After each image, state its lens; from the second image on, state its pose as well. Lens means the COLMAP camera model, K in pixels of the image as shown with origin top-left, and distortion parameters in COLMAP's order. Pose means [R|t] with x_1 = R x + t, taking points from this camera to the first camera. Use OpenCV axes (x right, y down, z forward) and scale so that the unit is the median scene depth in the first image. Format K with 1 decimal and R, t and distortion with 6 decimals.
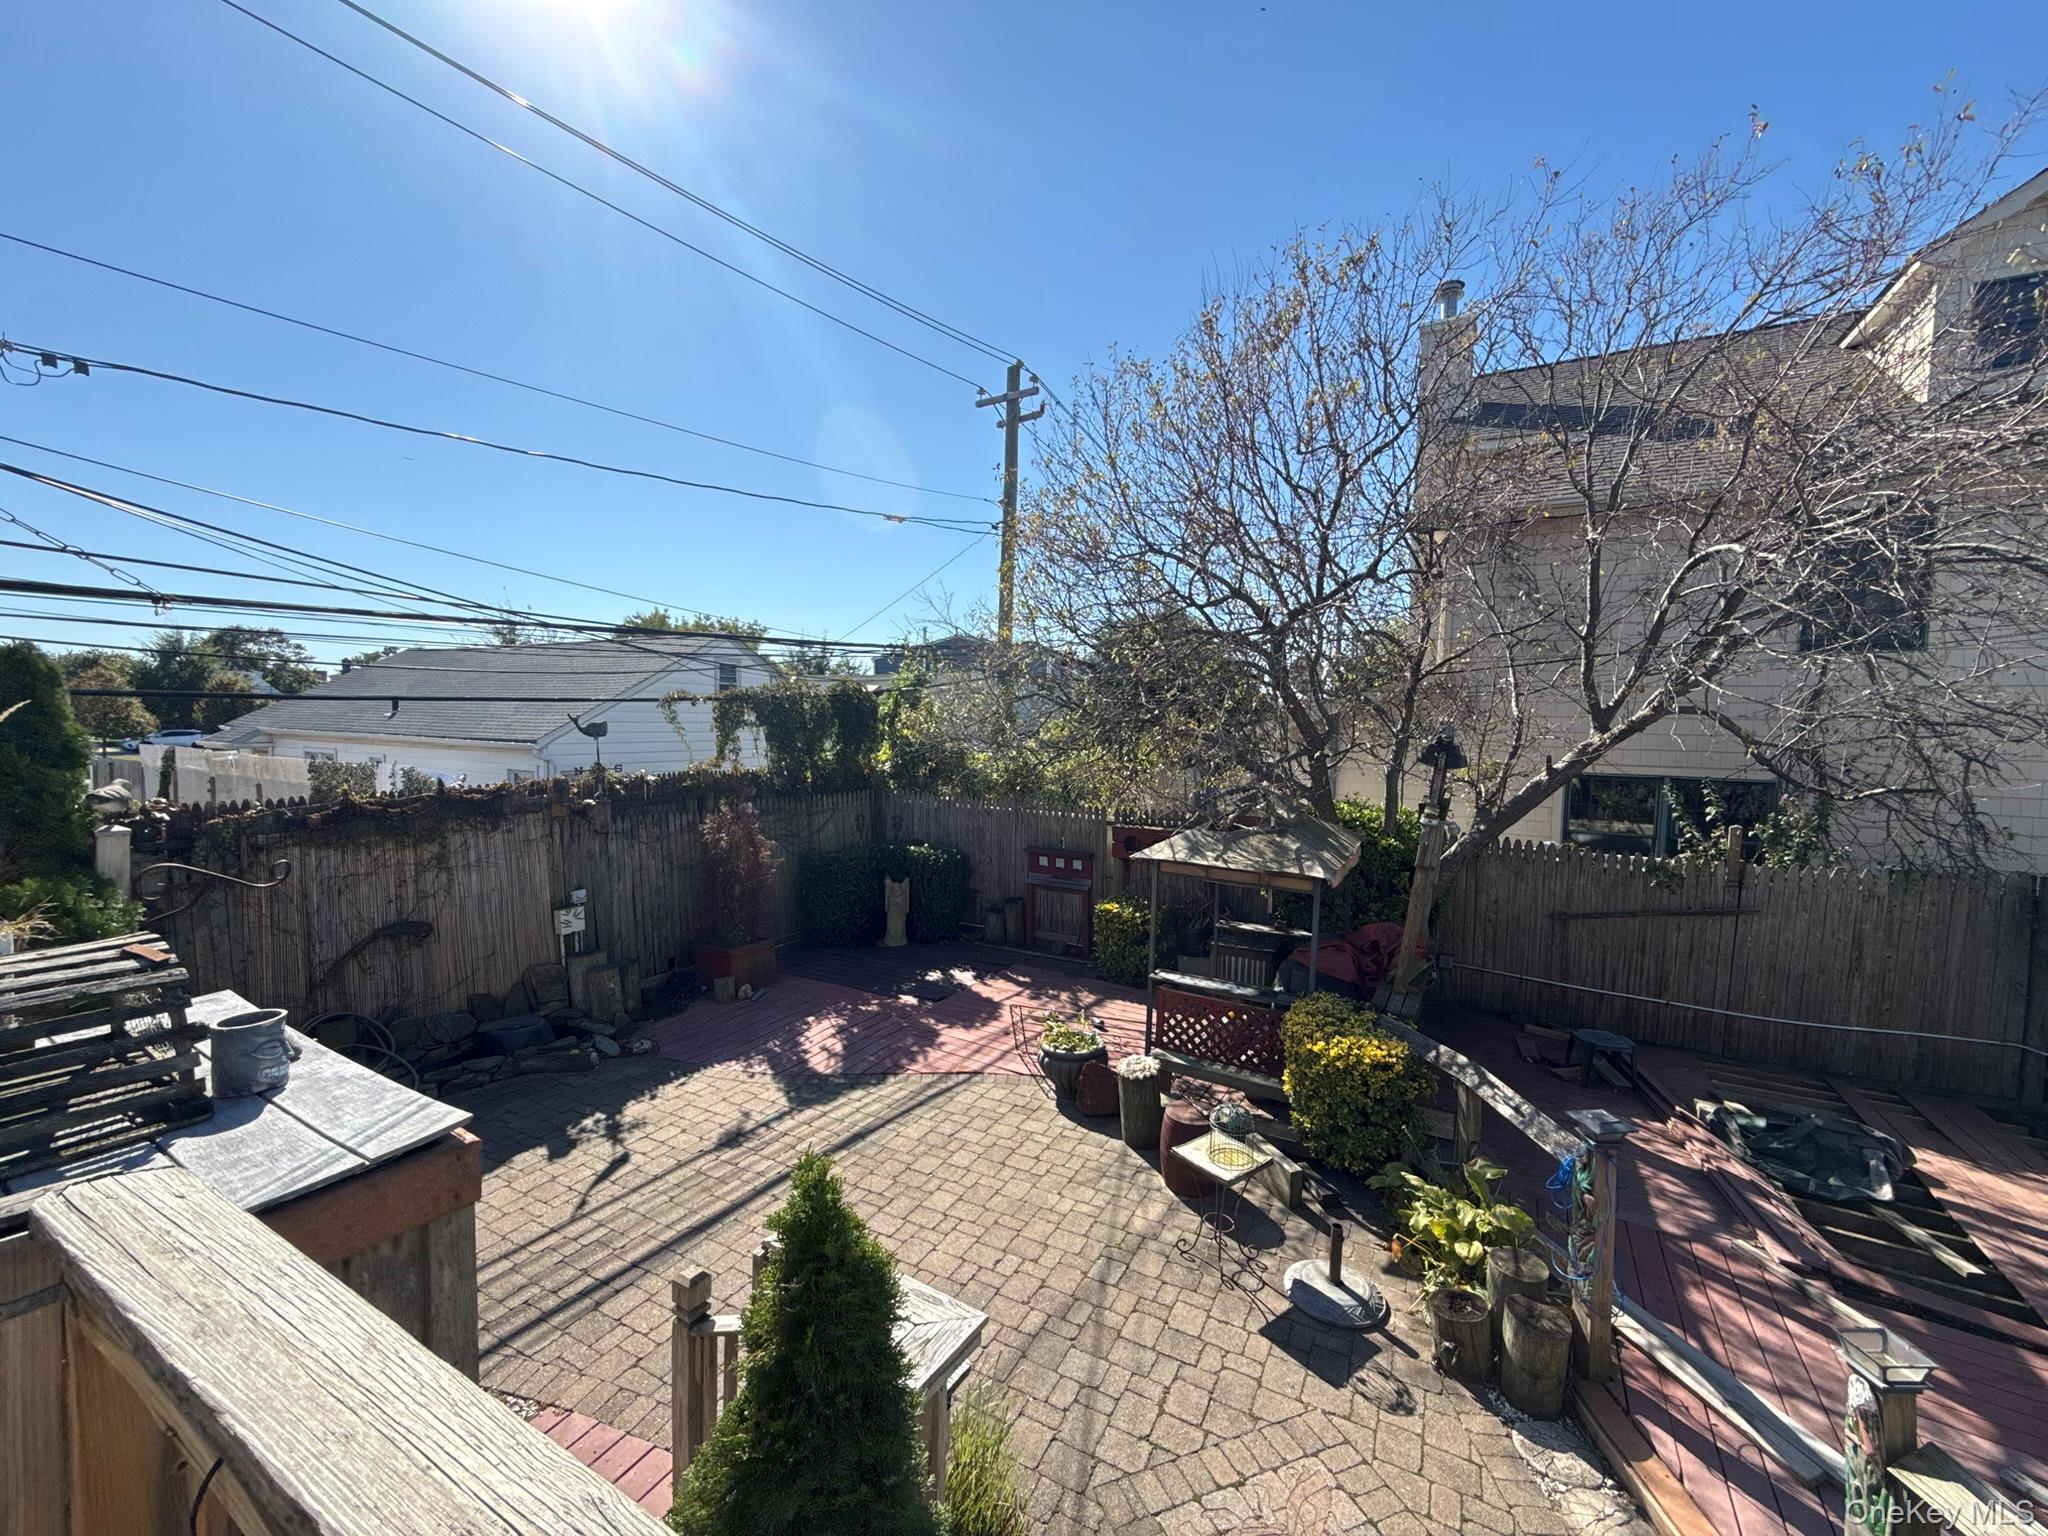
lens RADIAL K [[812.4, 0, 1017.3], [0, 812.4, 768.7], [0, 0, 1]] dist [0.000404, -0.000205]
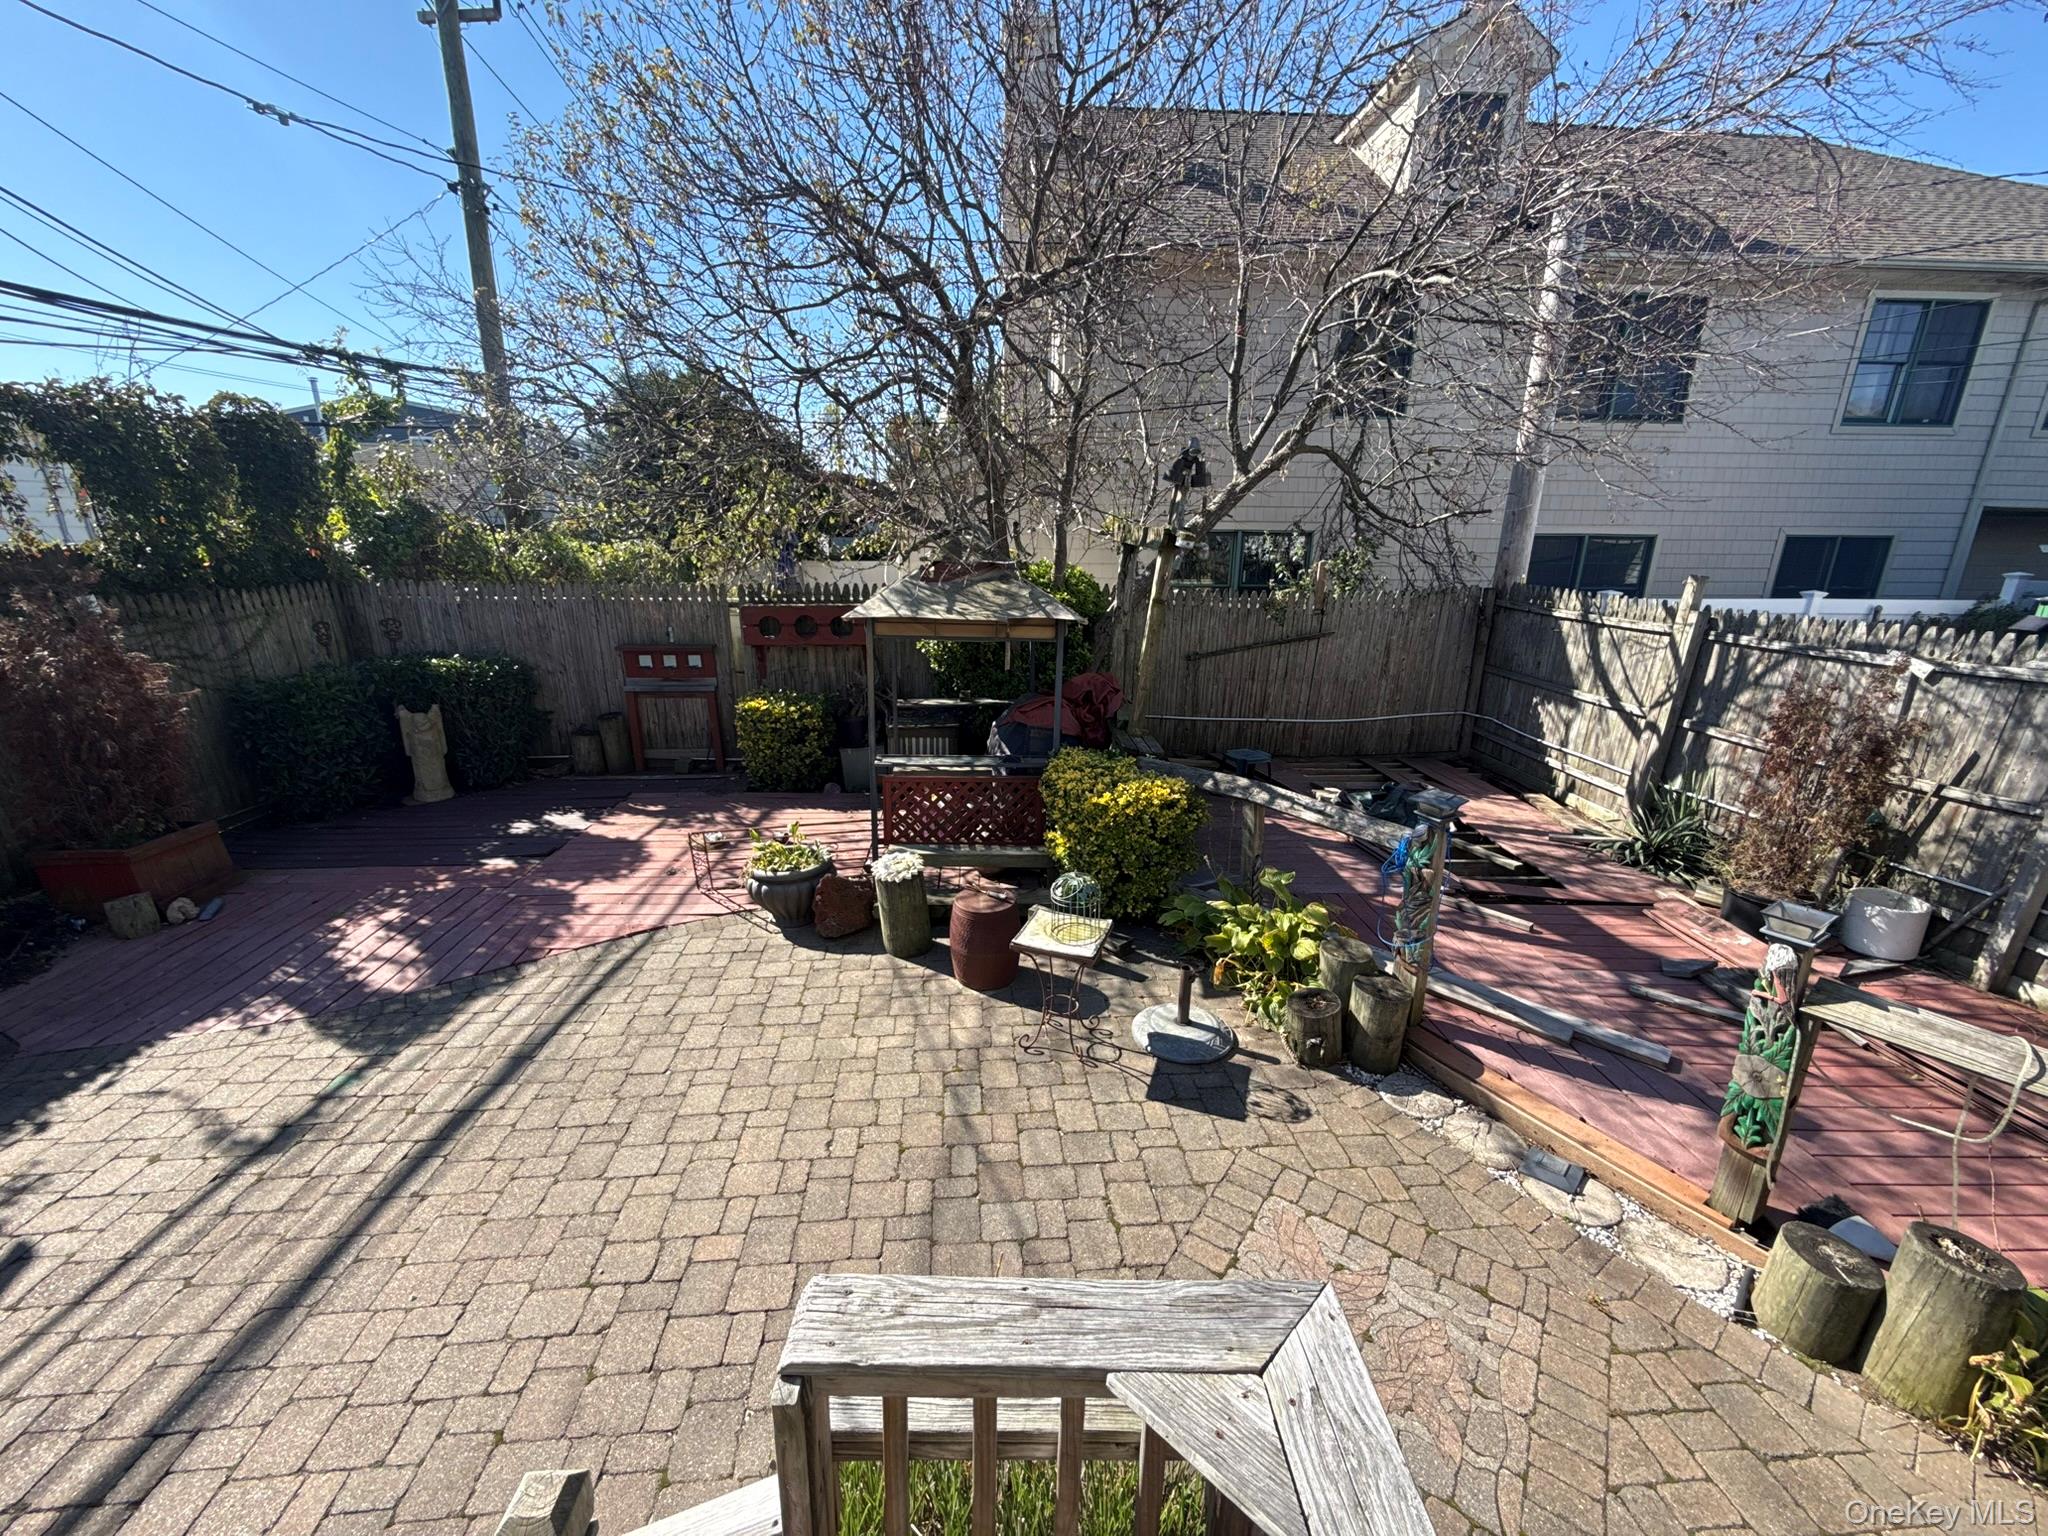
lens RADIAL K [[812.4, 0, 1015.8], [0, 812.4, 766.7], [0, 0, 1]] dist [0.000404, -0.000205]
pose [[0.839479, -0.159975, 0.519311, -0.146720], [0.039680, 0.971178, 0.235030, 0.070492], [-0.541942, -0.176696, 0.821631, 0.246407]]
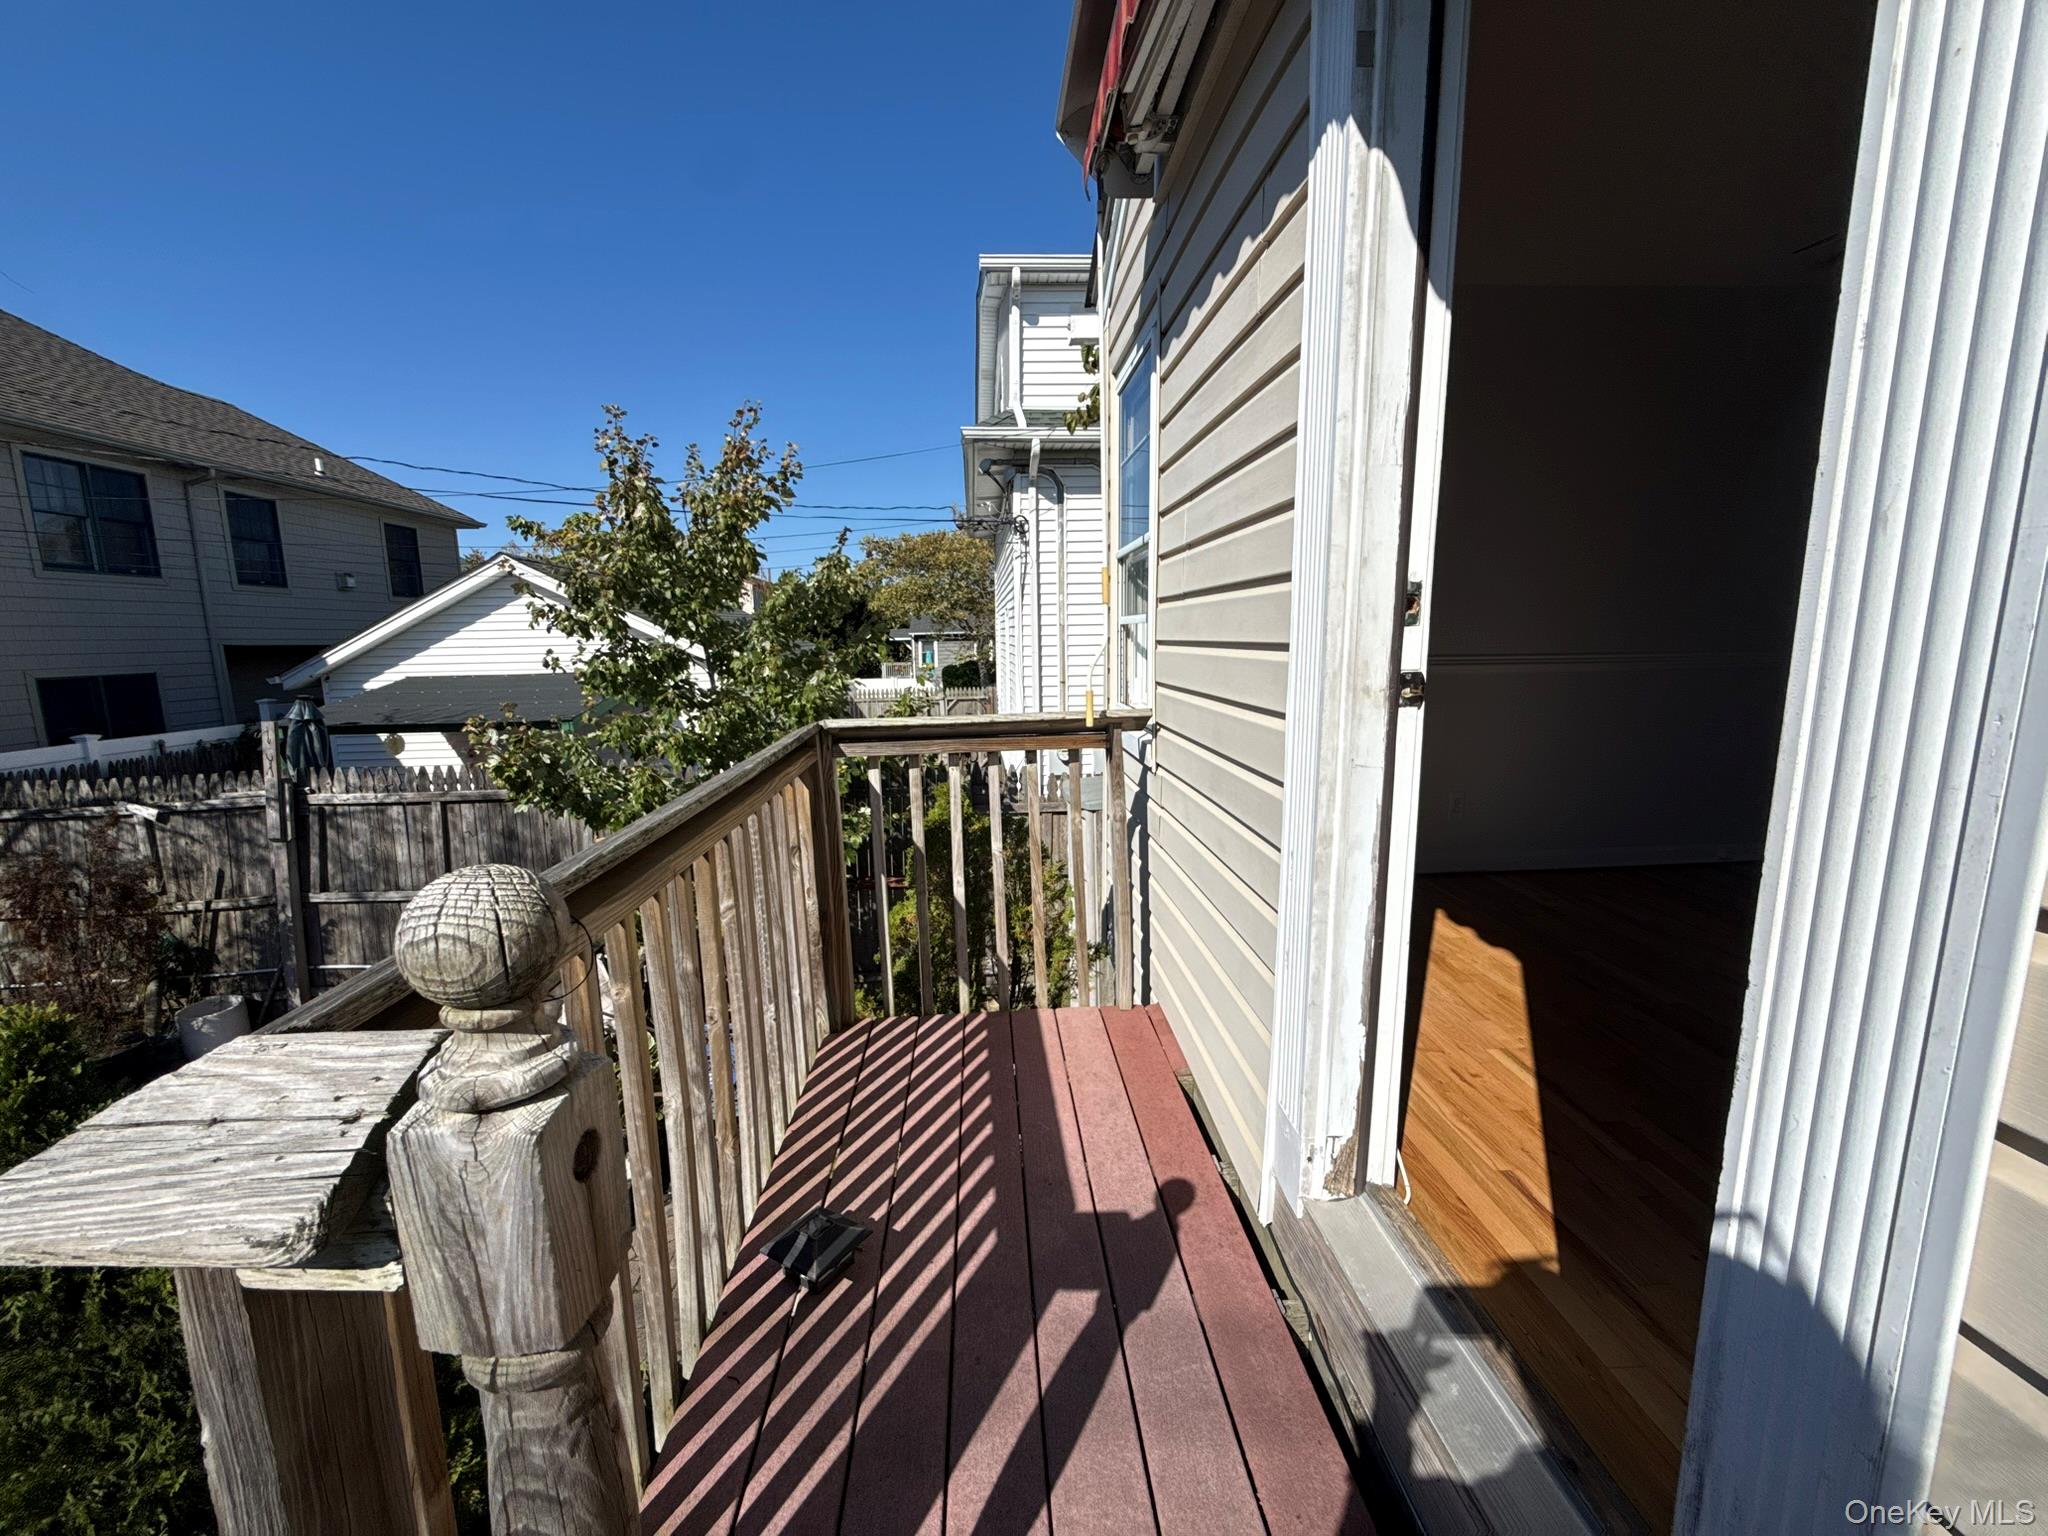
lens RADIAL K [[812.4, 0, 1018.8], [0, 812.4, 765.5], [0, 0, 1]] dist [0.000404, -0.000205]
pose [[-0.542084, -0.140142, 0.828556, -0.245084], [0.062743, 0.976493, 0.206214, 0.023336], [-0.837979, 0.163771, -0.520549, 0.094172]]
